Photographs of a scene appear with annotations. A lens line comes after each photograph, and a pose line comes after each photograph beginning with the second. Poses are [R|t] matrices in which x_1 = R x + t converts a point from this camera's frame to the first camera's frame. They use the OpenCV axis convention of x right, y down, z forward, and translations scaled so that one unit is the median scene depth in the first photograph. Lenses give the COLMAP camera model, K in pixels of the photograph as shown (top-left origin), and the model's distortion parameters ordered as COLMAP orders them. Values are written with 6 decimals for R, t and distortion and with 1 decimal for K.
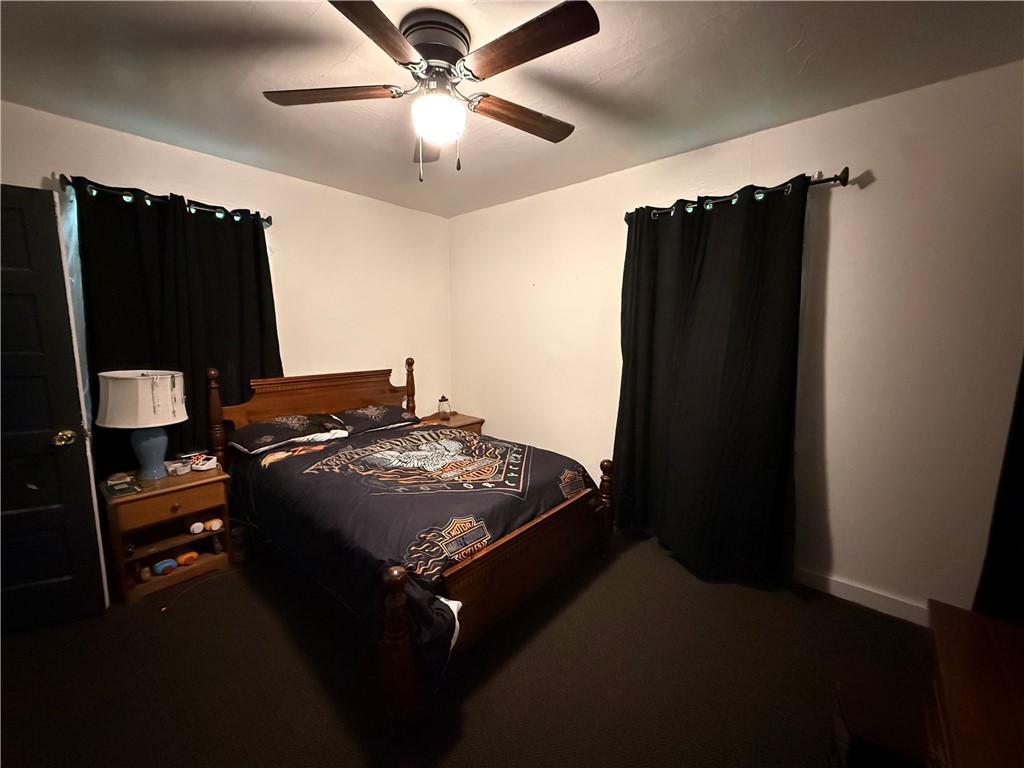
lens RADIAL K [[408.9, 0, 511.0], [0, 408.9, 385.6], [0, 0, 1]] dist [0.004066, -0.000861]
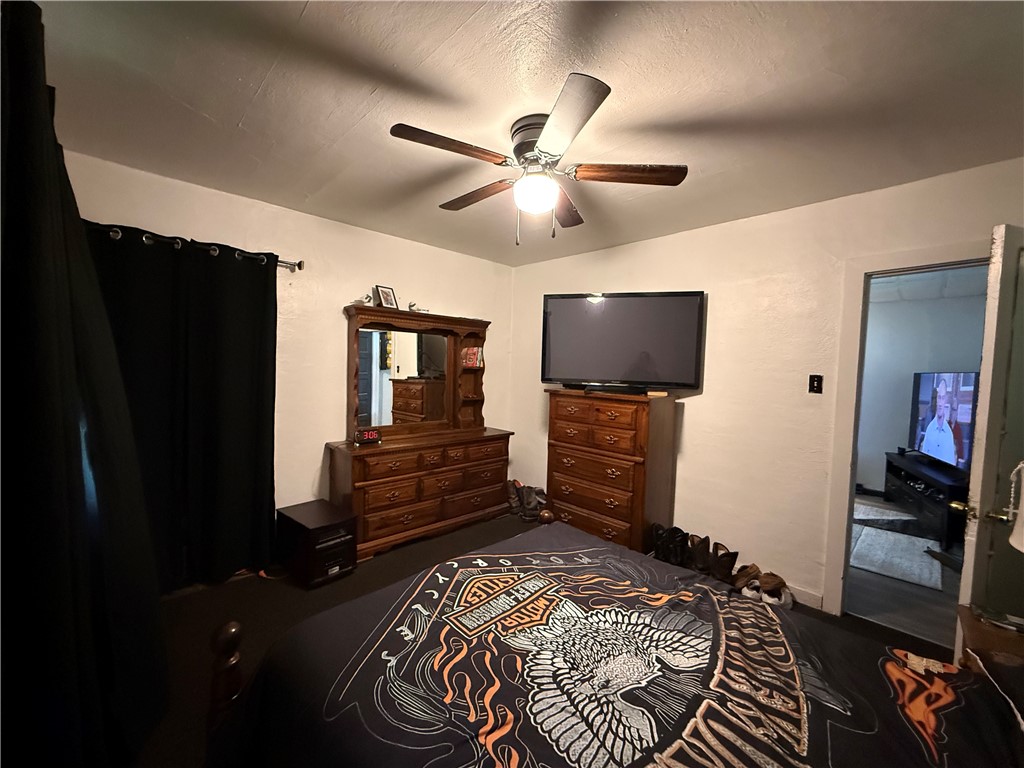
lens RADIAL K [[408.9, 0, 511.4], [0, 408.9, 387.0], [0, 0, 1]] dist [0.004066, -0.000861]
pose [[-0.997073, -0.017846, 0.074349, -0.167639], [-0.003626, 0.982324, 0.187152, -0.243810], [-0.076375, 0.186335, -0.979513, 1.695867]]
